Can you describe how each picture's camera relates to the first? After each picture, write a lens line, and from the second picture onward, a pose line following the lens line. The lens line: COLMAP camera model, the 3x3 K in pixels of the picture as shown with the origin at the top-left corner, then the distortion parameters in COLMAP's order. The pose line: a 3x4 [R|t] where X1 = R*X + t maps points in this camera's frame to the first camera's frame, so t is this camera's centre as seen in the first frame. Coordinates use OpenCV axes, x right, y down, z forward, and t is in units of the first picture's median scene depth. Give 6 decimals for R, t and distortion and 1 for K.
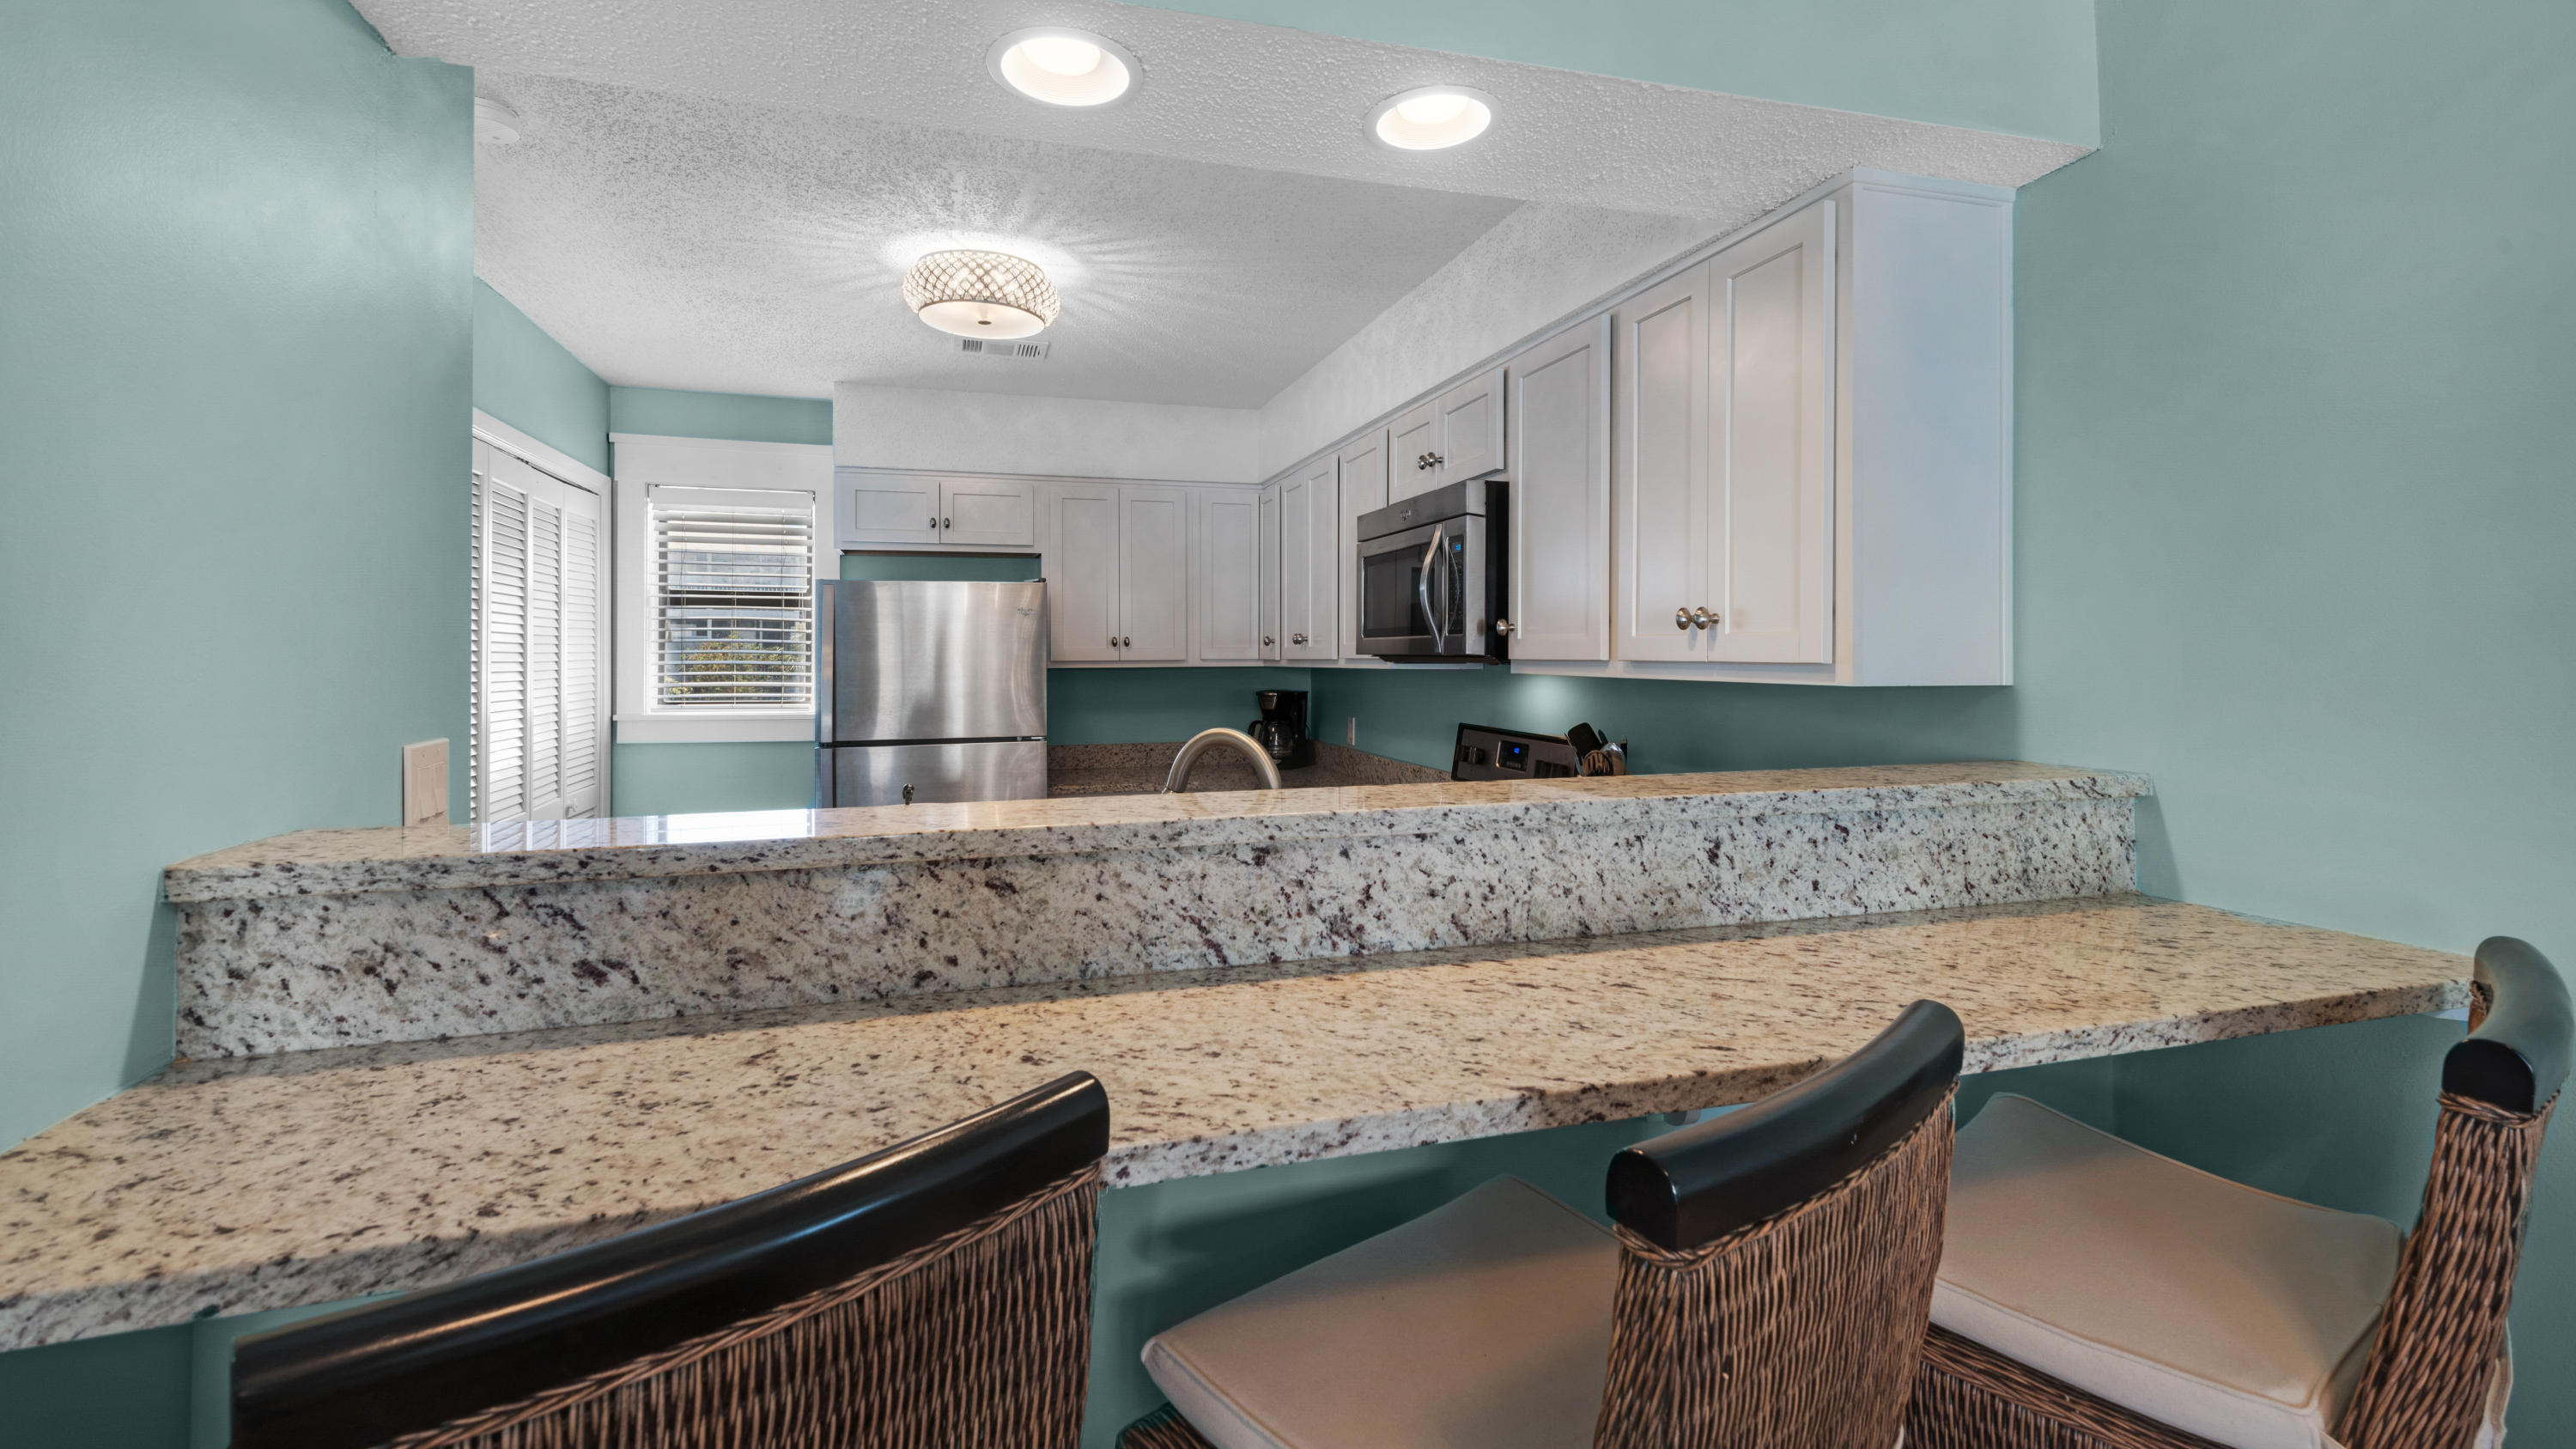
lens RADIAL K [[1215.9, 0, 1293.8], [0, 1215.9, 637.7], [0, 0, 1]] dist [0.028324, -0.000513]
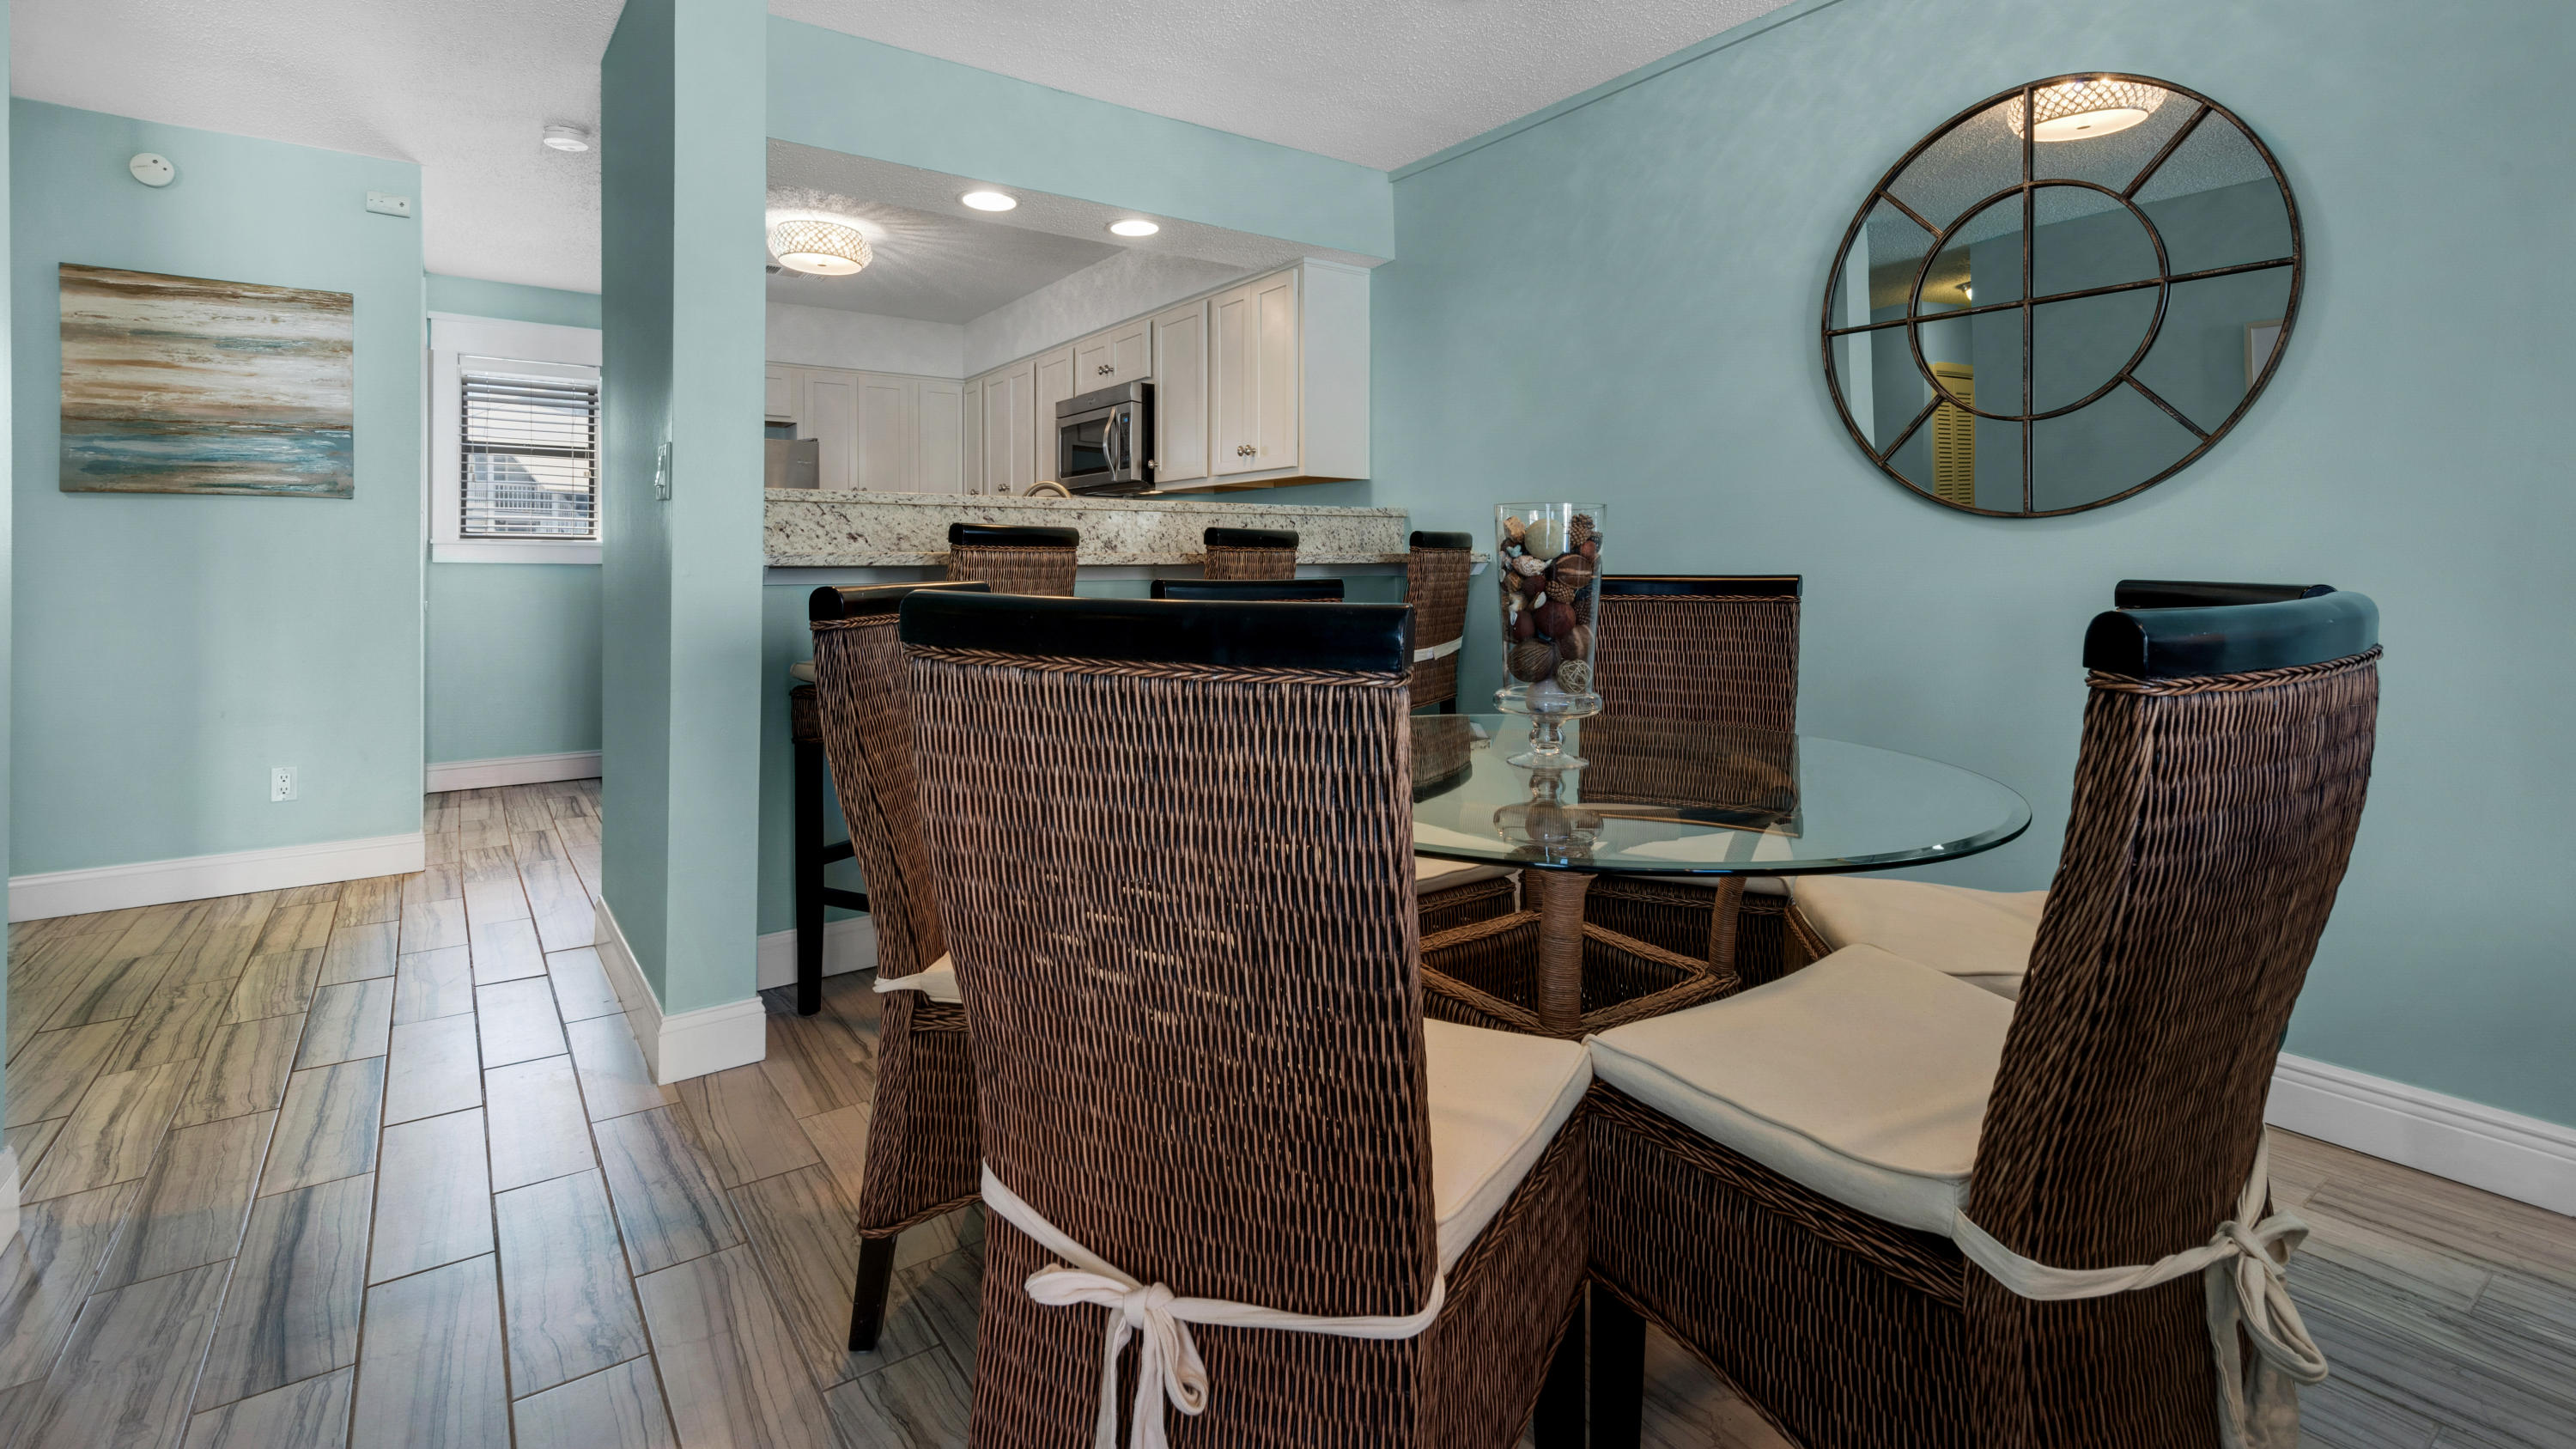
lens RADIAL K [[1215.9, 0, 1293.8], [0, 1215.9, 637.7], [0, 0, 1]] dist [0.028324, -0.000513]
pose [[0.948760, -0.014089, 0.315683, -0.199548], [-0.007577, 0.997704, 0.067300, 0.122498], [-0.315907, -0.066243, 0.946475, -0.790503]]
